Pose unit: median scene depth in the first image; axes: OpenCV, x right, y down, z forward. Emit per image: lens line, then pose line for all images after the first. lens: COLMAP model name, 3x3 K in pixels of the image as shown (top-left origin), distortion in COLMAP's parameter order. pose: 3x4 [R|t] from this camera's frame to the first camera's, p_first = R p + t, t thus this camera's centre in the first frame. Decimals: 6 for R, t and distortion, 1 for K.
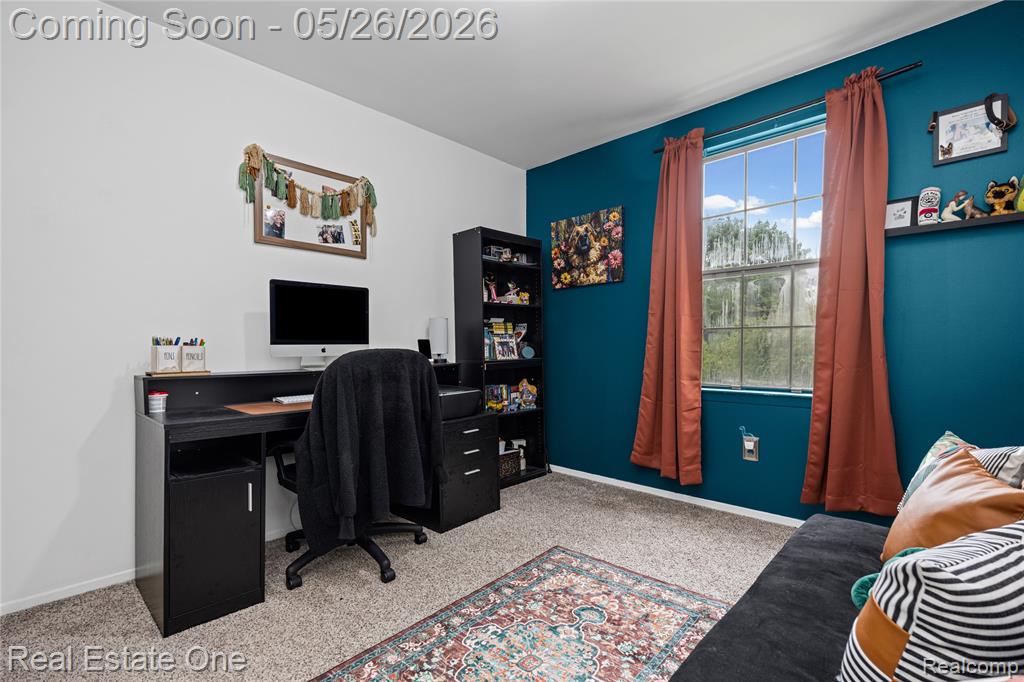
lens RADIAL K [[467.8, 0, 521.1], [0, 467.8, 362.9], [0, 0, 1]] dist [0.000286, -0.000314]
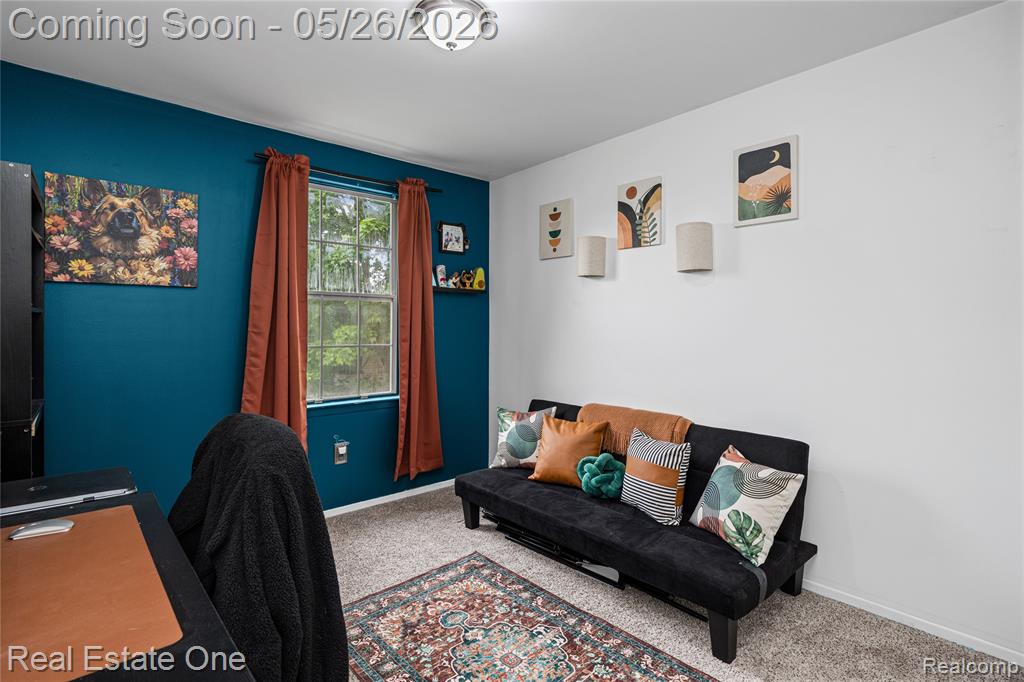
lens RADIAL K [[483.2, 0, 512.1], [0, 483.2, 322.9], [0, 0, 1]] dist [0.000821, 0.000296]
pose [[0.102783, 0.021933, 0.994462, -0.661793], [0.035231, 0.999049, -0.025676, -0.091332], [-0.994080, 0.037675, 0.101912, 0.467142]]
